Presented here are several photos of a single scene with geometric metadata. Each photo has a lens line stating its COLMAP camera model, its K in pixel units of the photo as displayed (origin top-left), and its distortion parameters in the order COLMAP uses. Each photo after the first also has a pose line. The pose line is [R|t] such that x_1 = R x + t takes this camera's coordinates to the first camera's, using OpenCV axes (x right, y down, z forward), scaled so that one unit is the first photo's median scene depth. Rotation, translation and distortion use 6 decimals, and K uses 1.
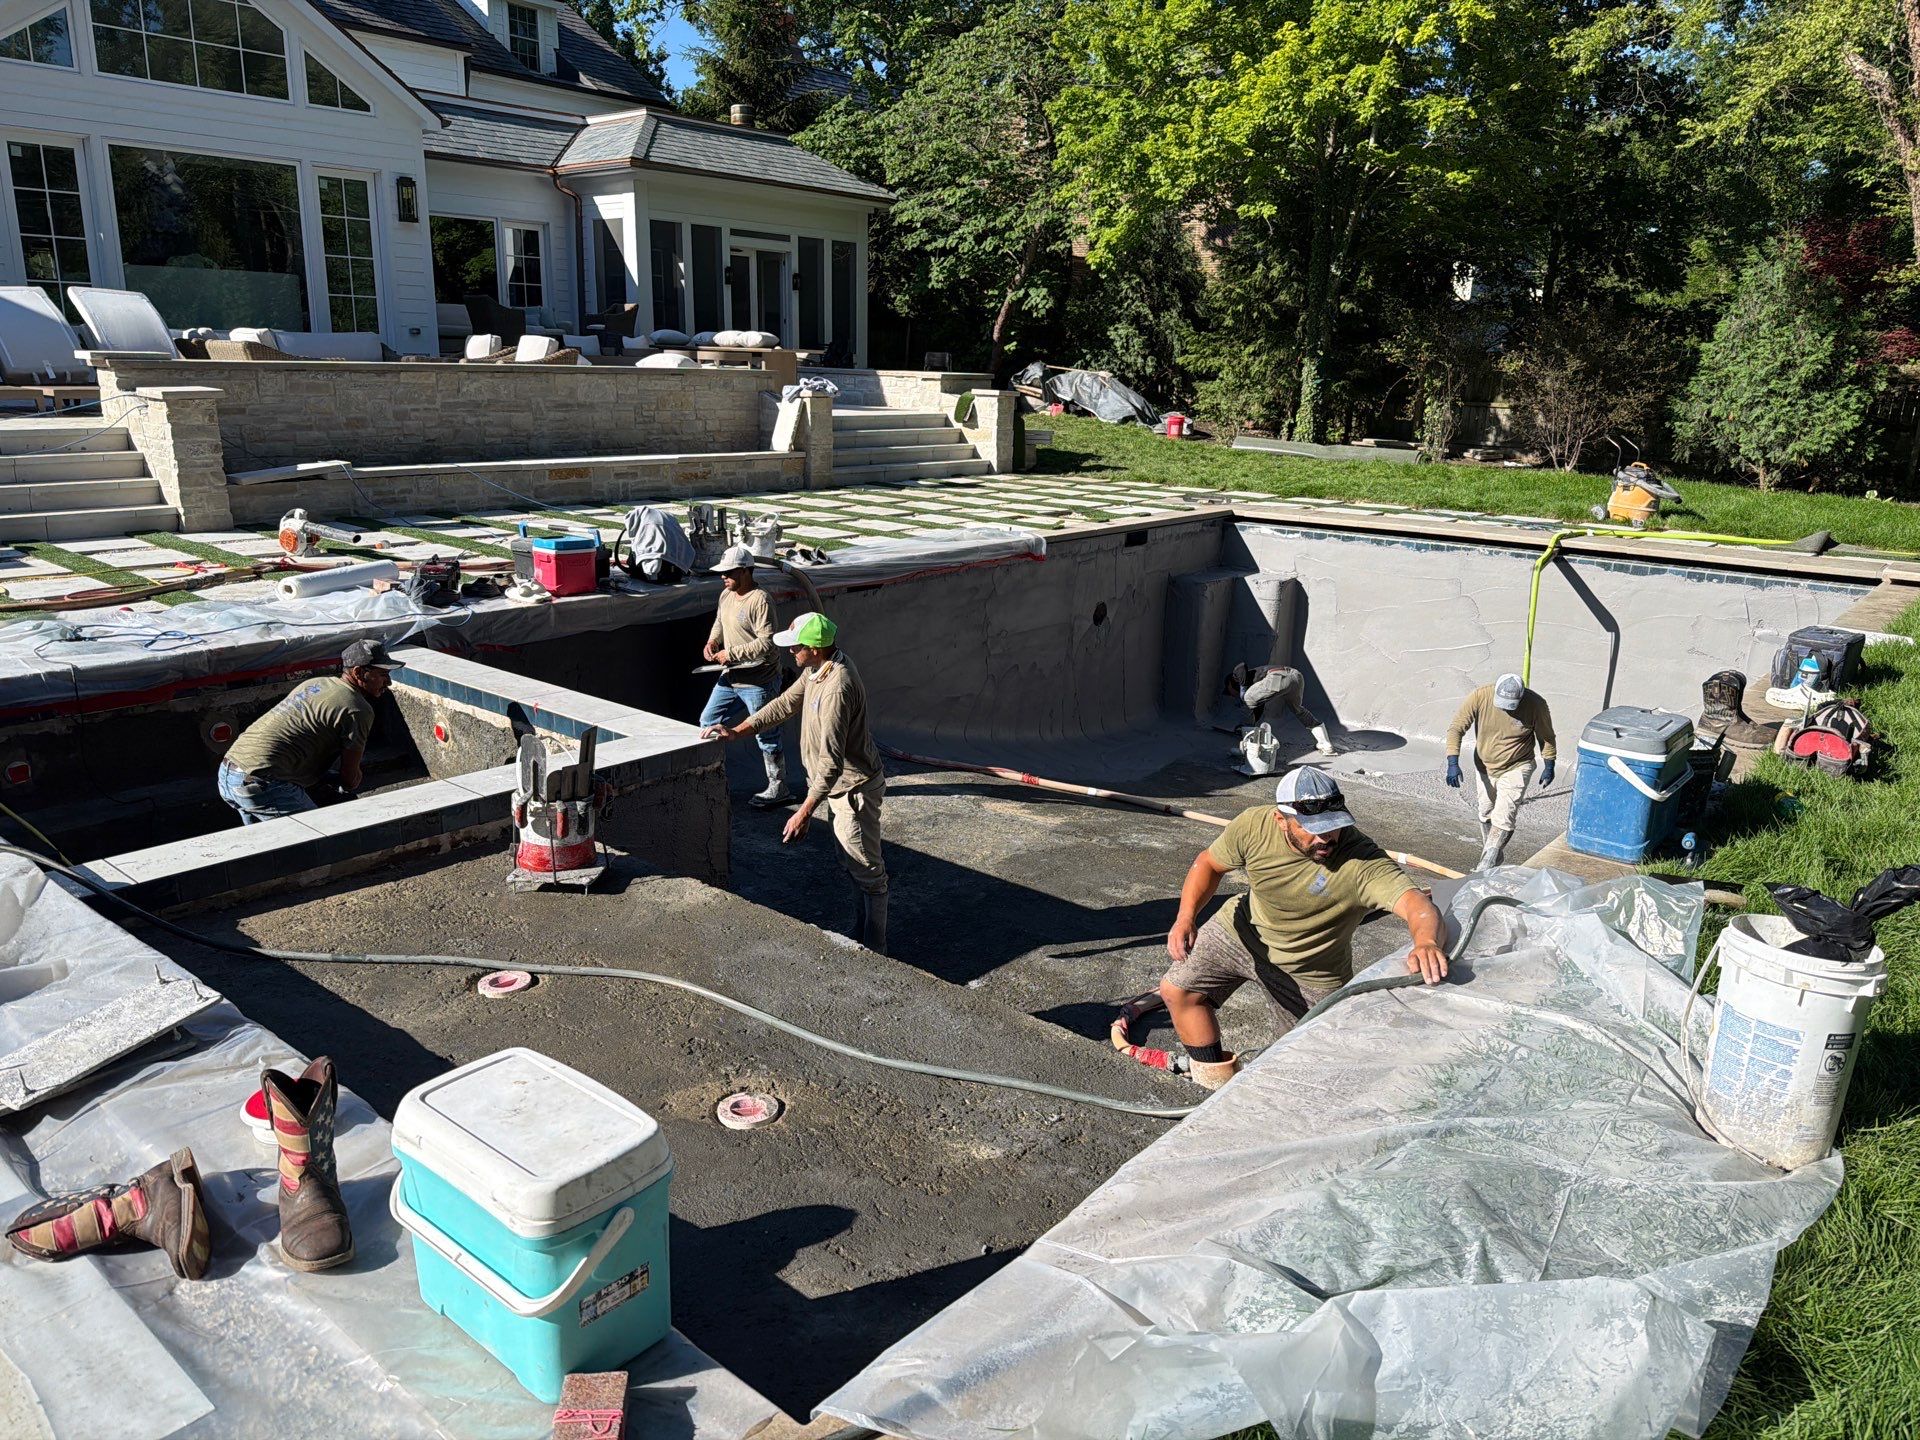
lens RADIAL K [[1339.8, 0, 951.0], [0, 1339.8, 752.6], [0, 0, 1]] dist [0.031309, -0.055420]
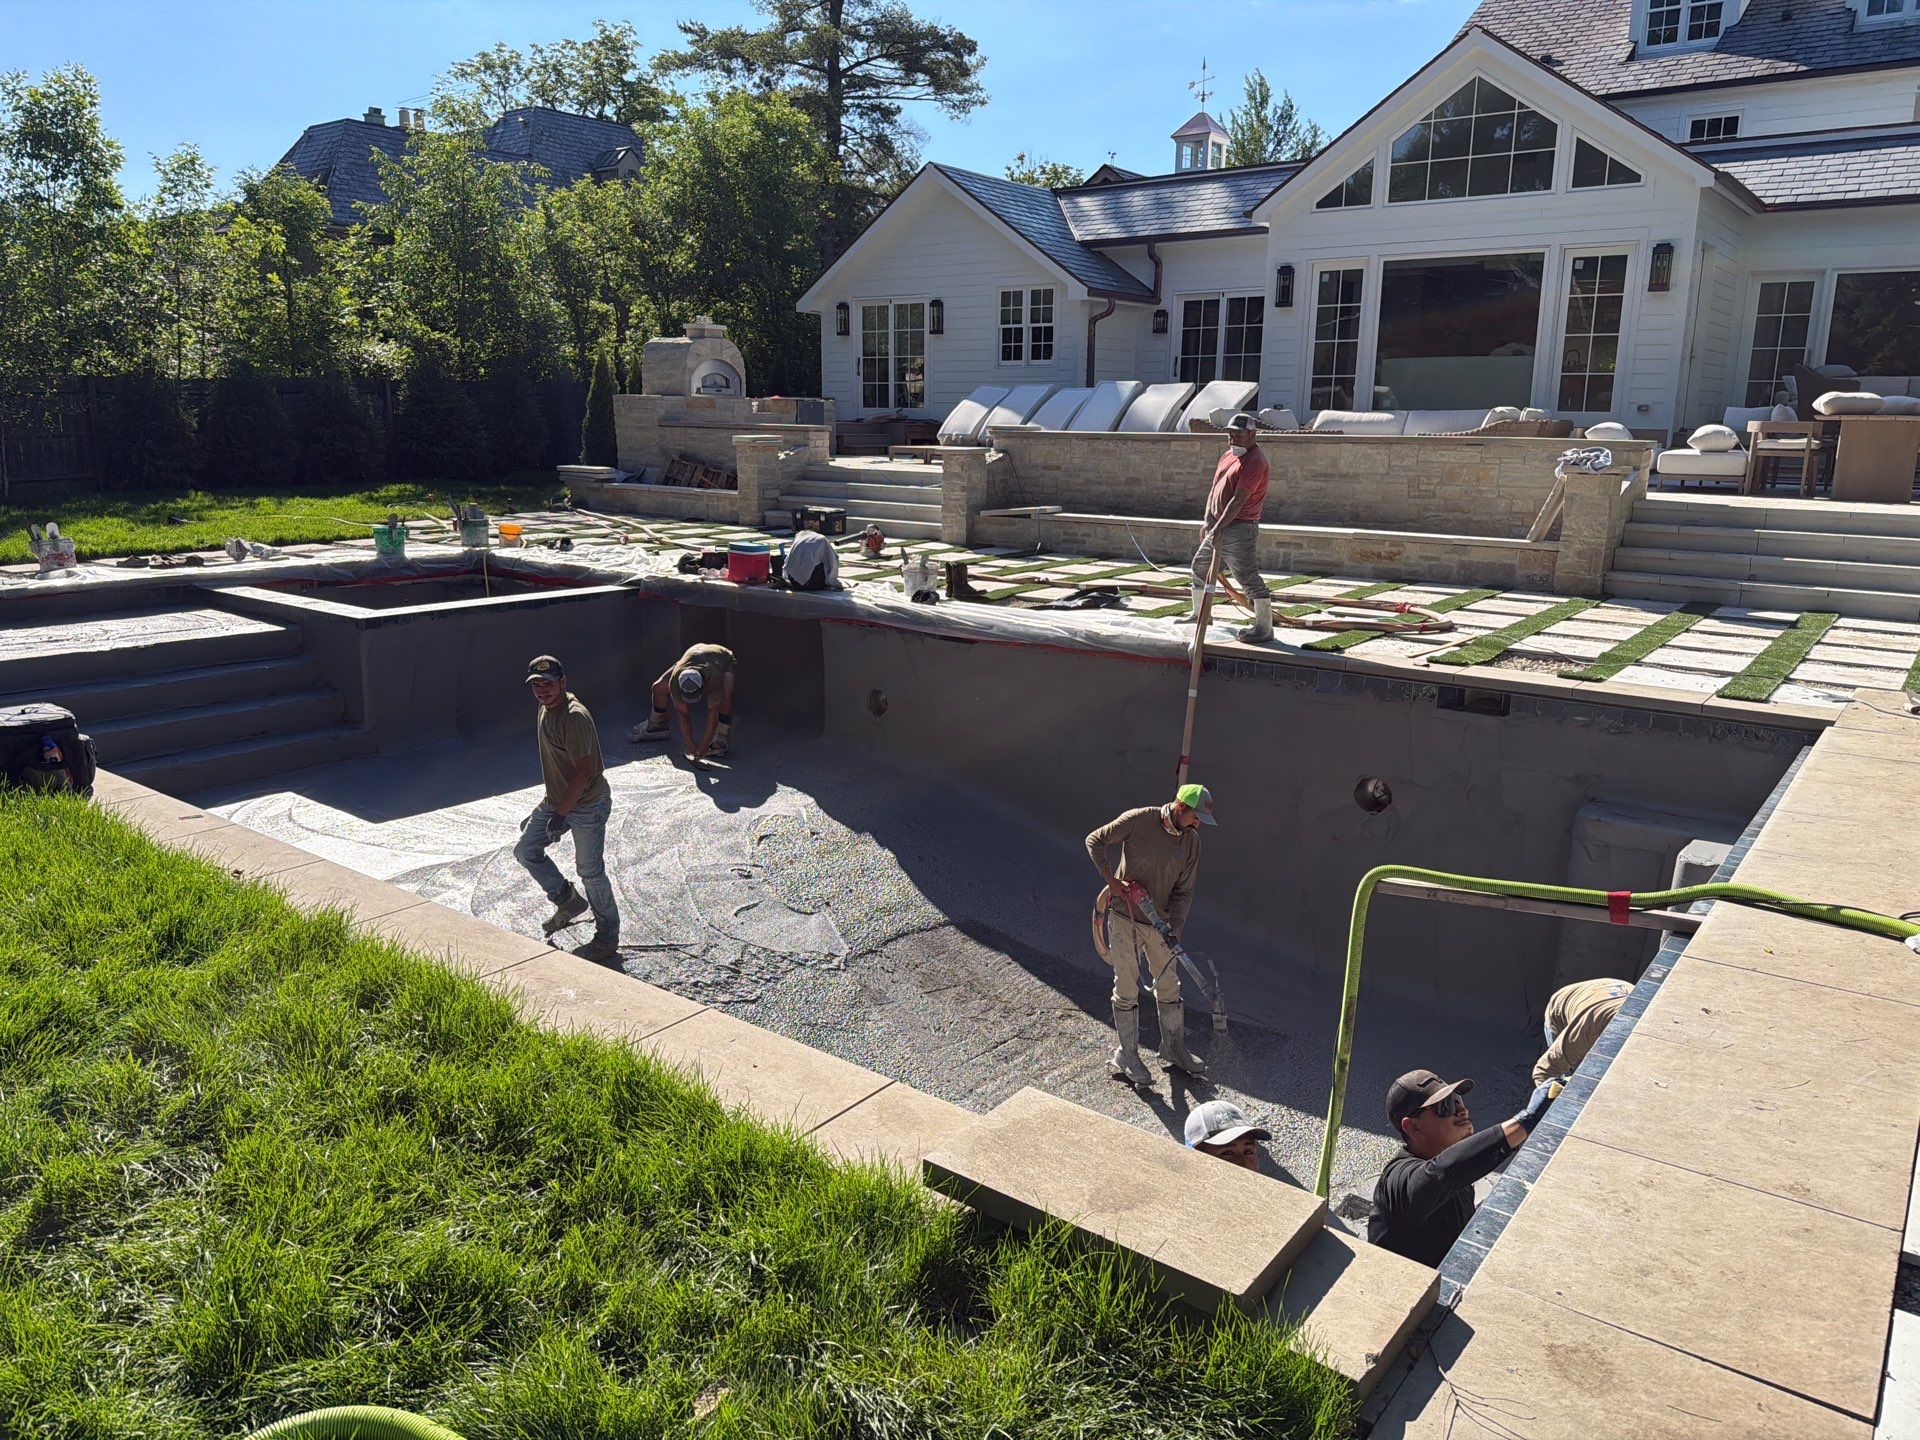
lens RADIAL K [[1351.5, 0, 960.0], [0, 1351.5, 720.0], [0, 0, 1]] dist [0.032482, -0.058670]
pose [[0.046487, 0.192798, -0.980137, 0.665104], [-0.285490, 0.942835, 0.171920, -0.170127], [0.957253, 0.271827, 0.098872, 0.645443]]
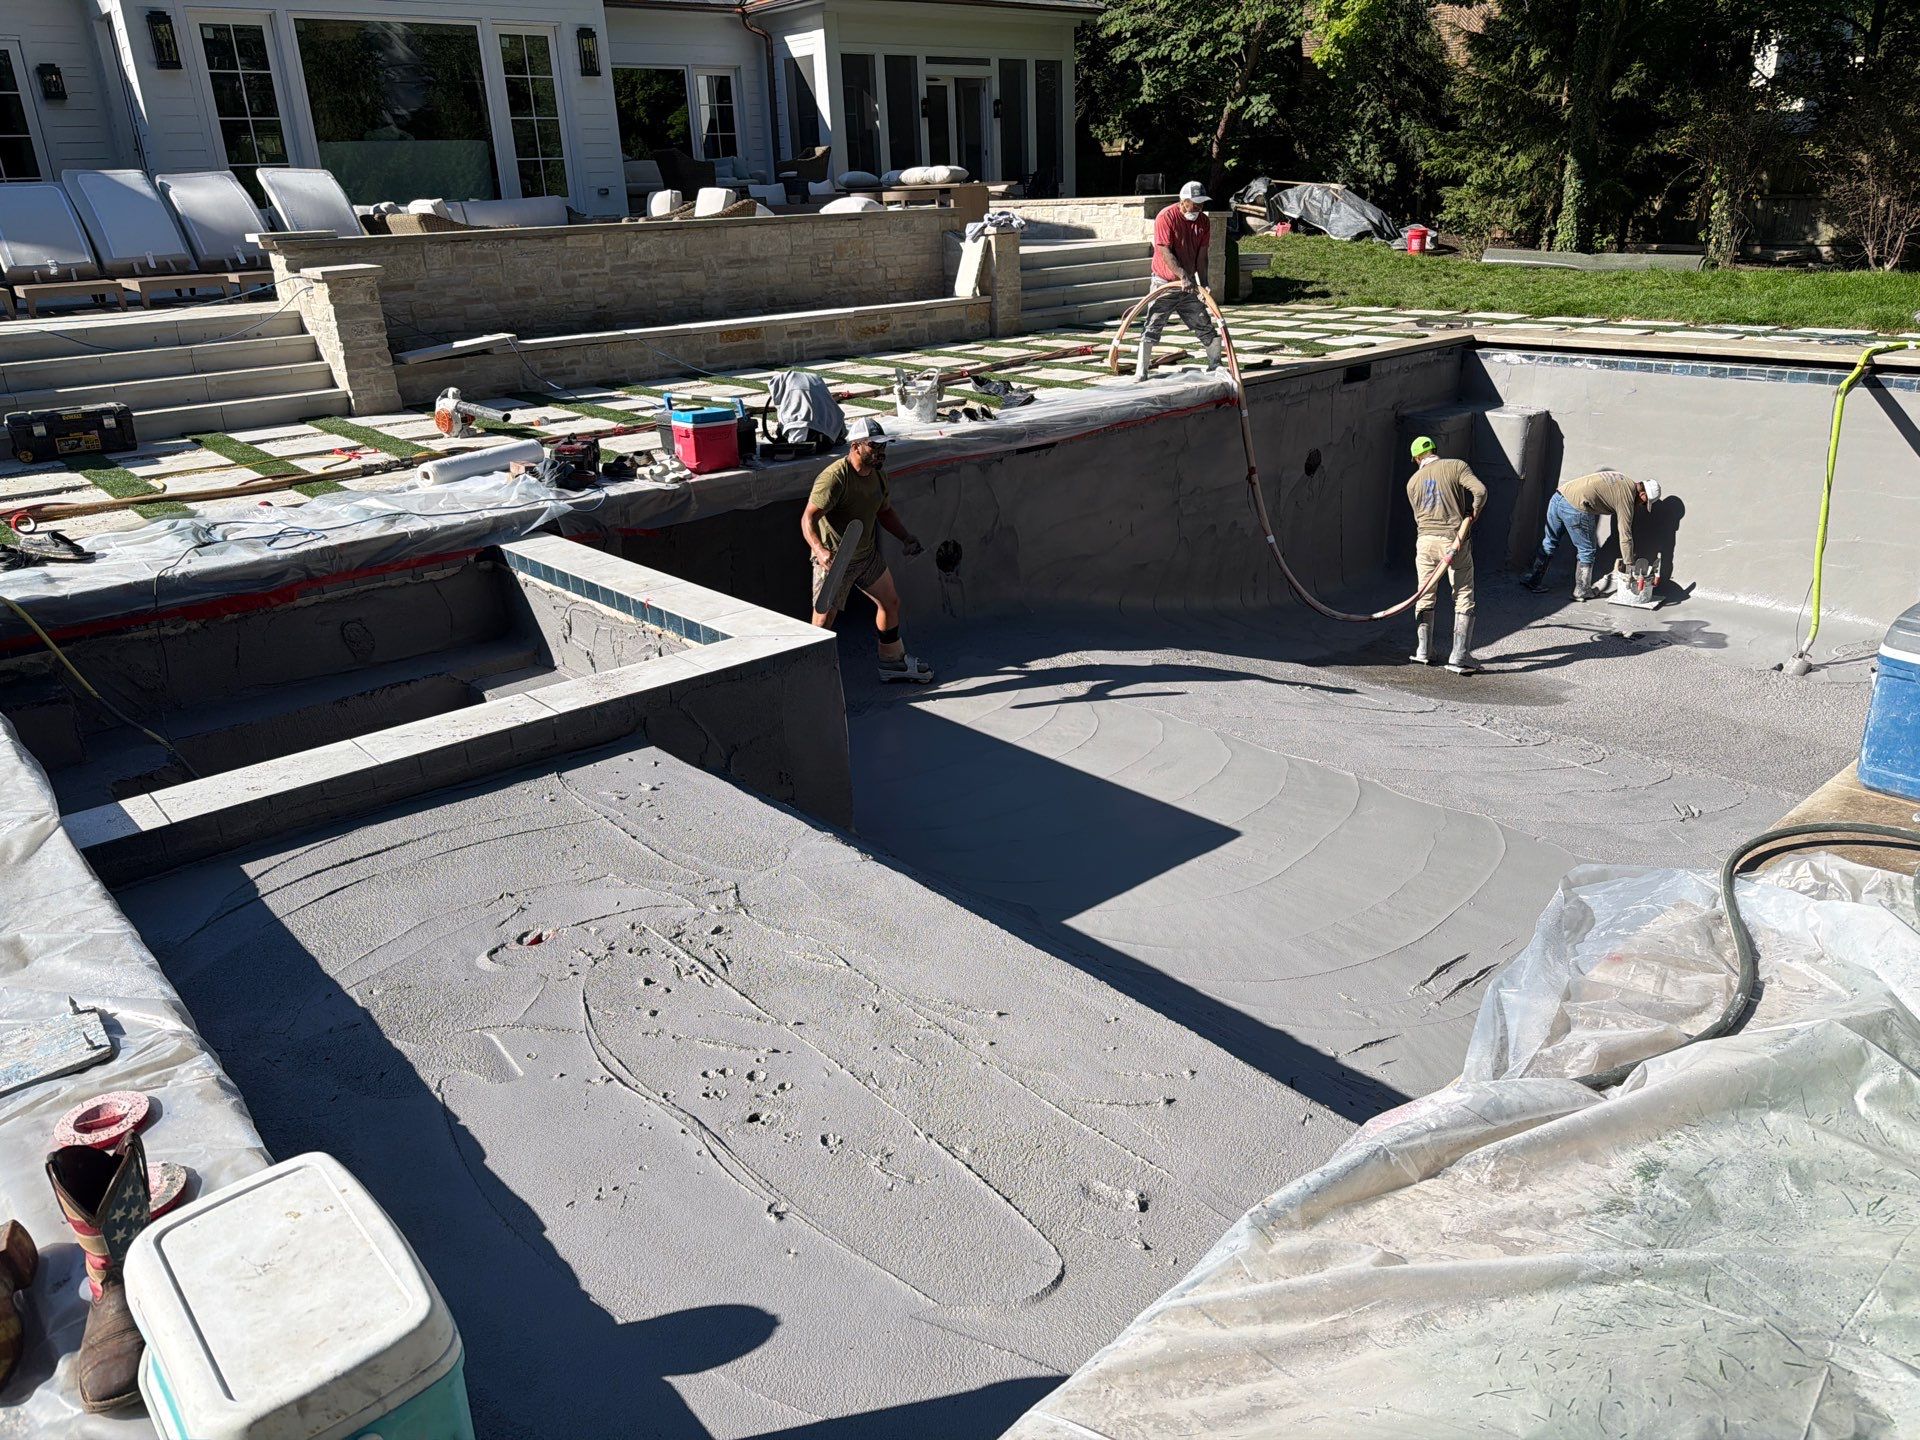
lens RADIAL K [[1351.5, 0, 960.0], [0, 1351.5, 720.0], [0, 0, 1]] dist [0.032482, -0.058670]
pose [[0.986349, -0.004220, -0.164614, 0.024252], [0.018557, 0.996152, 0.085656, -0.012435], [0.163620, -0.087541, 0.982632, 0.048429]]
